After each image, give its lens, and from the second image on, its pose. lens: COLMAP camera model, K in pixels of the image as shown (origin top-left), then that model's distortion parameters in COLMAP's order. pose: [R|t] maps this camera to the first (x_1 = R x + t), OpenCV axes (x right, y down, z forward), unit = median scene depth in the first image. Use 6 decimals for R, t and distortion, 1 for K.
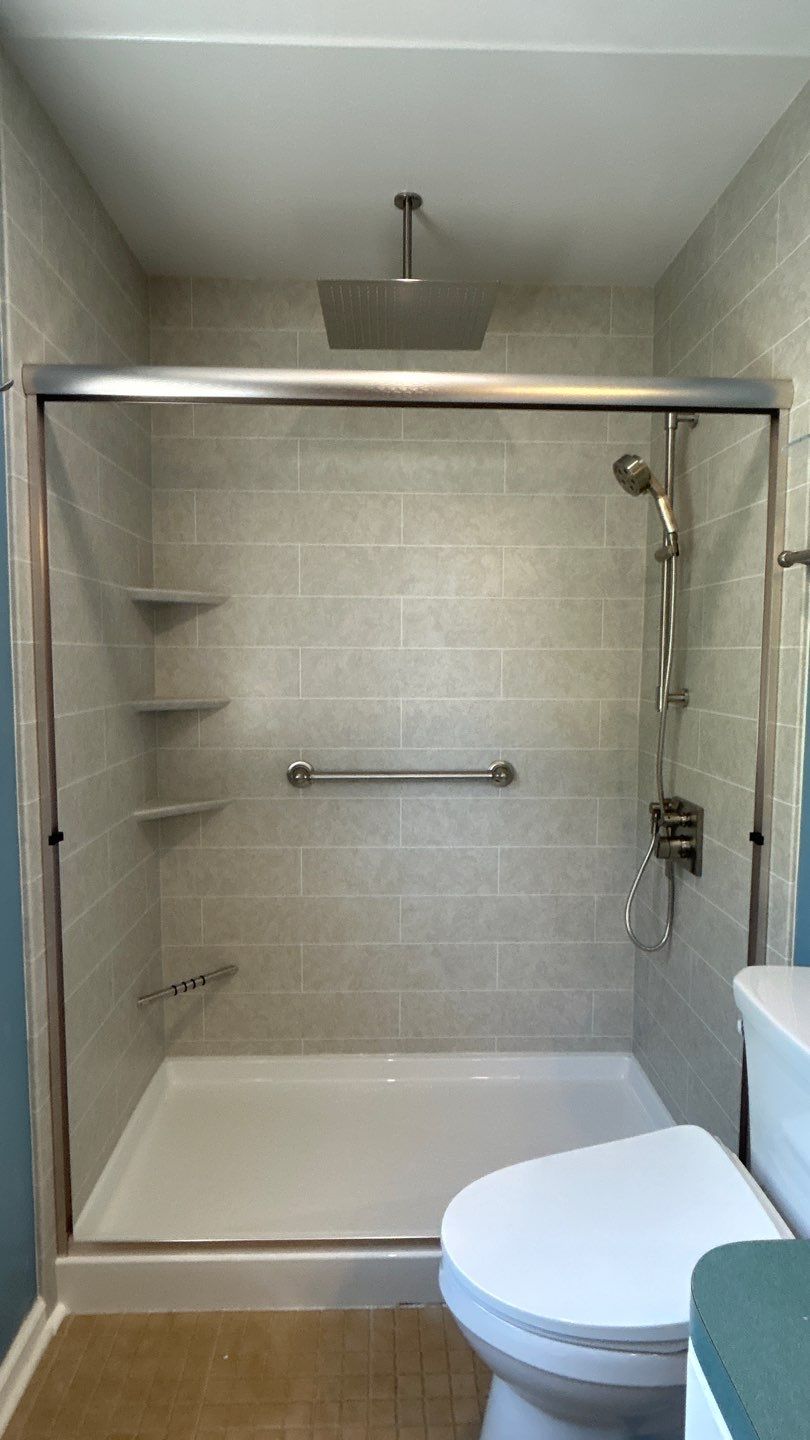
lens RADIAL K [[800.9, 0, 408.2], [0, 800.9, 717.6], [0, 0, 1]] dist [-0.002523, -0.000599]
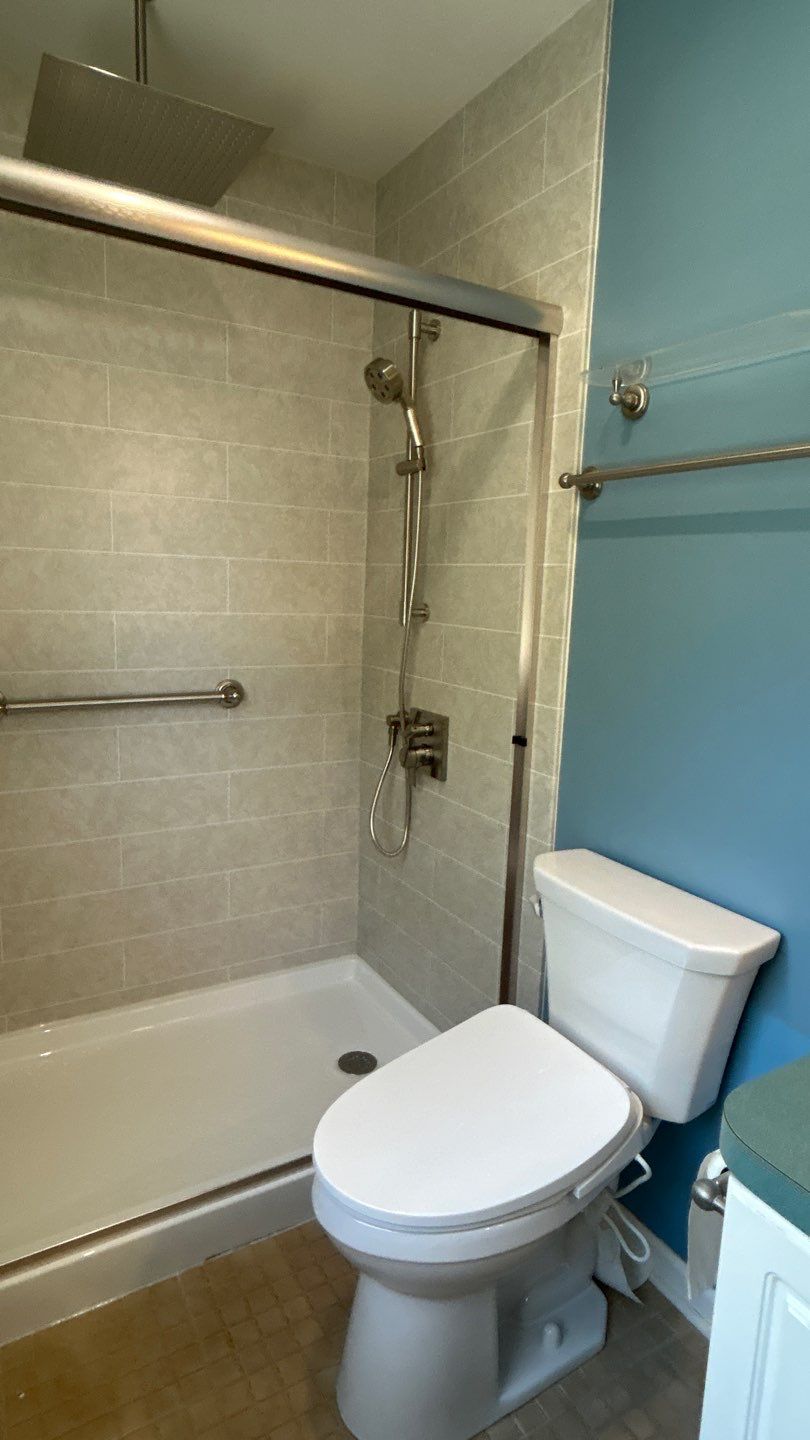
lens RADIAL K [[800.9, 0, 412.2], [0, 800.9, 718.8], [0, 0, 1]] dist [-0.002523, -0.000599]
pose [[0.876086, -0.057249, 0.478744, -0.161852], [0.009186, 0.994728, 0.102141, 0.005681], [-0.482068, -0.085086, 0.871993, 0.089363]]
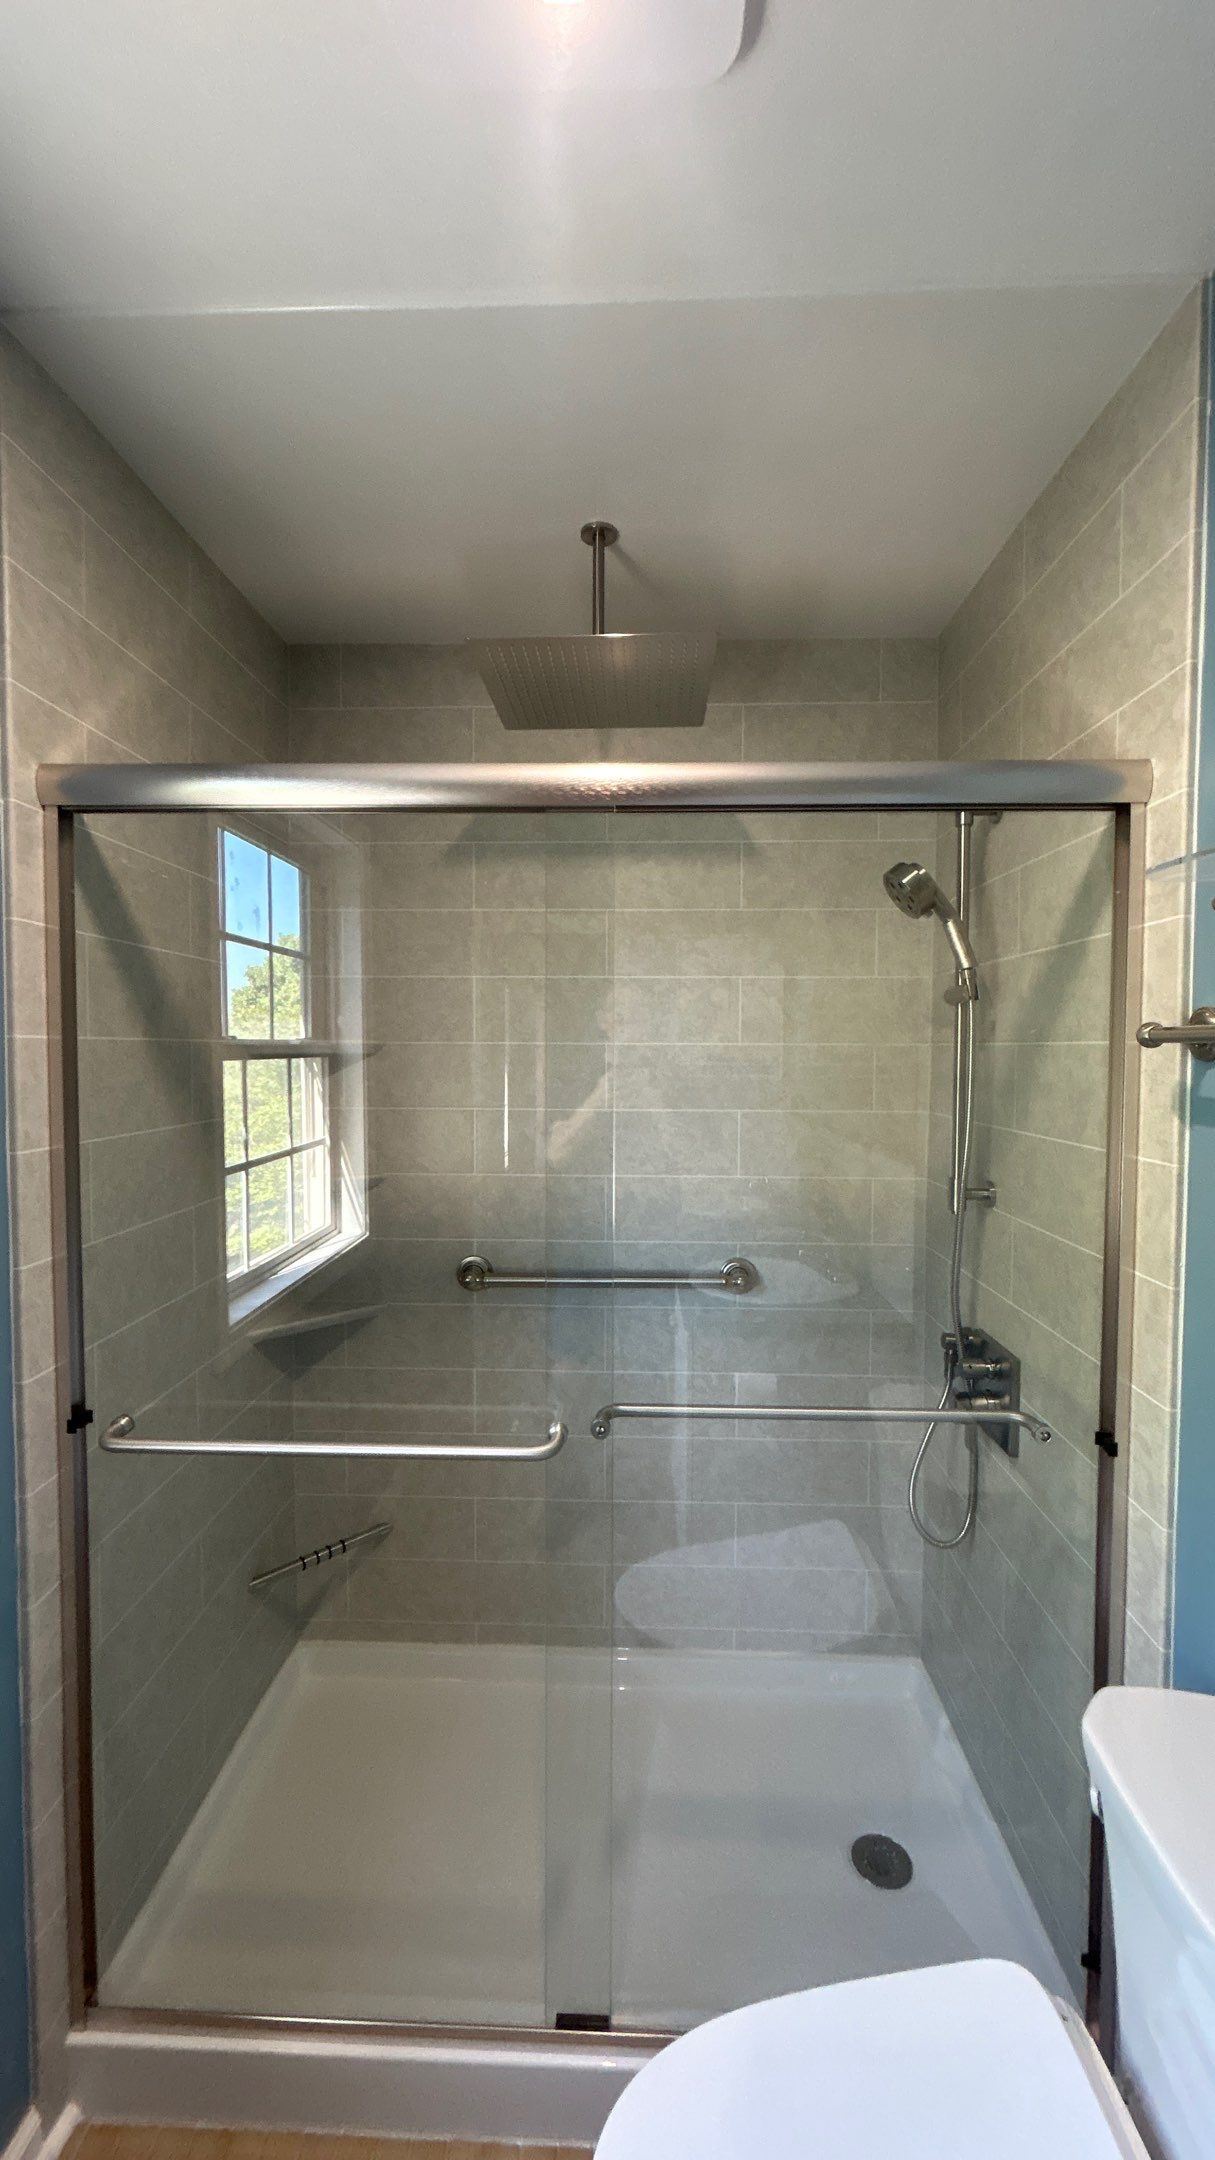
lens RADIAL K [[880.5, 0, 610.9], [0, 880.5, 1078.0], [0, 0, 1]] dist [-0.002853, 0.000577]
pose [[0.997733, 0.001121, -0.067280, 0.057319], [-0.004244, 0.998919, -0.046292, -0.085908], [0.067156, 0.046472, 0.996660, 0.177334]]
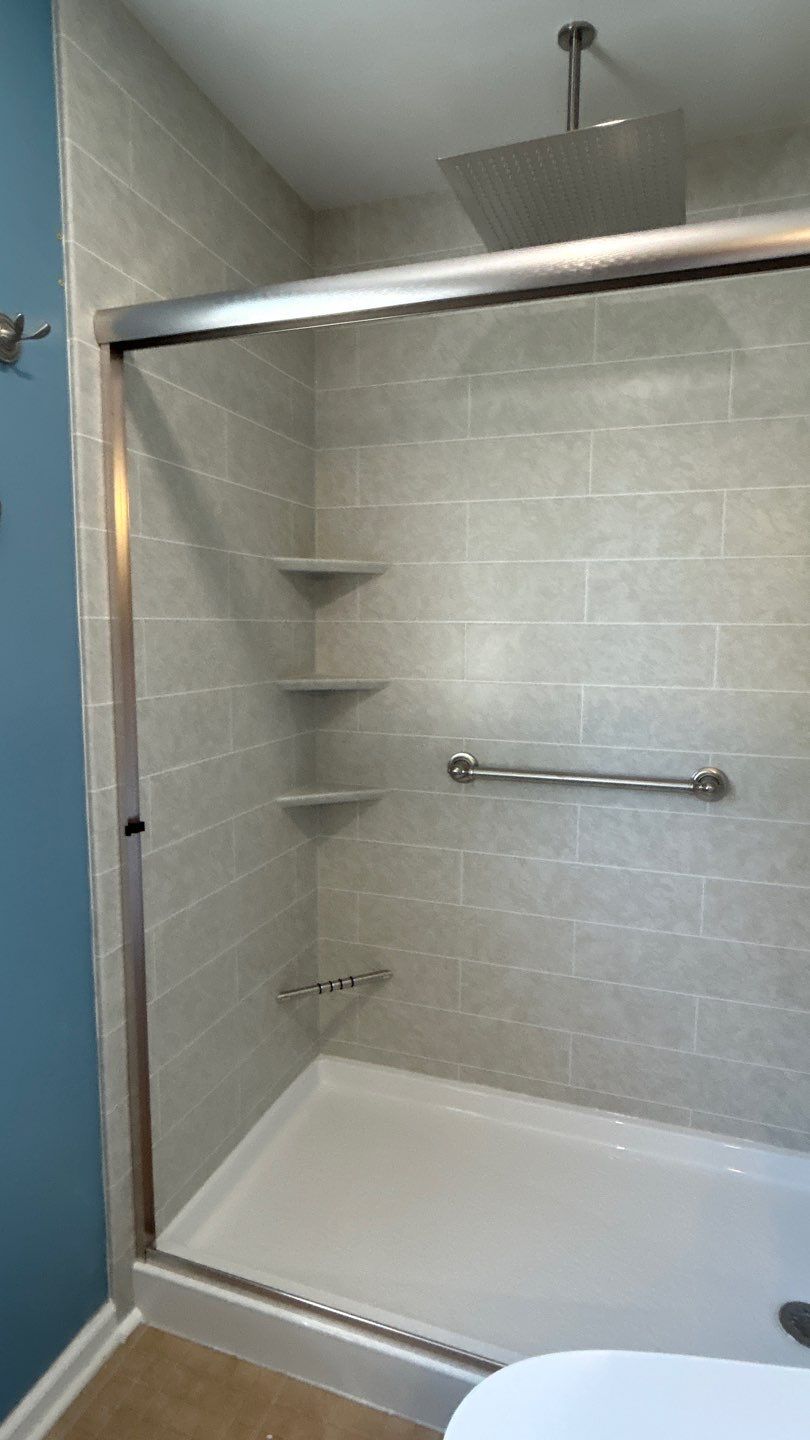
lens RADIAL K [[800.9, 0, 402.0], [0, 800.9, 719.4], [0, 0, 1]] dist [-0.002523, -0.000599]
pose [[0.928766, 0.047096, -0.367663, 0.134408], [-0.033125, 0.998472, 0.044221, -0.020205], [0.369184, -0.028892, 0.928907, 0.184246]]
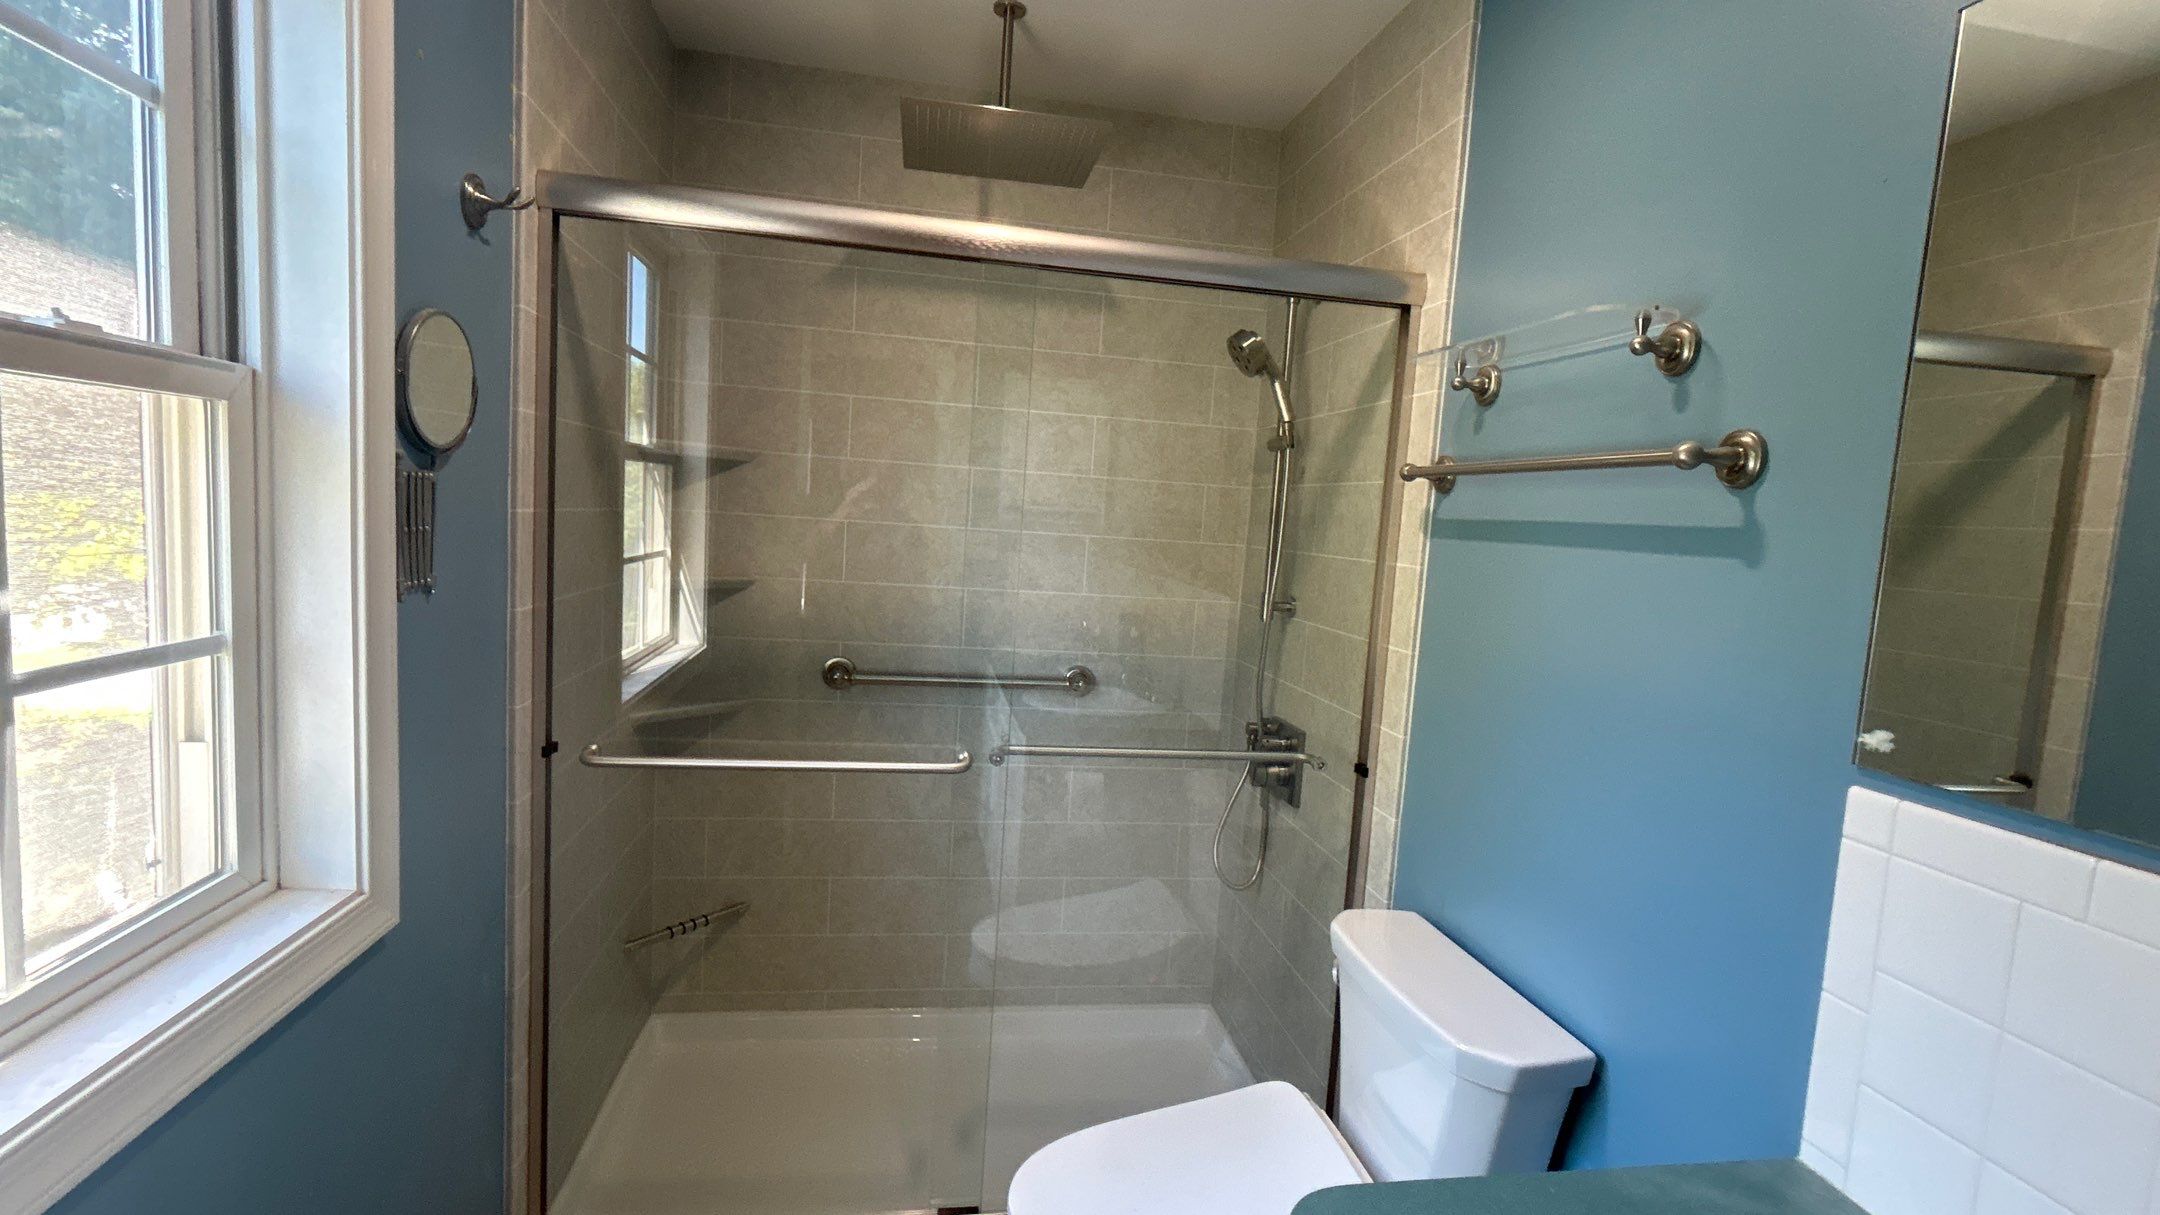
lens RADIAL K [[1004.6, 0, 1084.6], [0, 1004.6, 610.9], [0, 0, 1]] dist [-0.004073, -0.000231]
pose [[0.988793, 0.047183, 0.141642, -0.036996], [-0.049849, 0.998639, 0.015331, -0.024818], [-0.140726, -0.022220, 0.989799, -0.067282]]
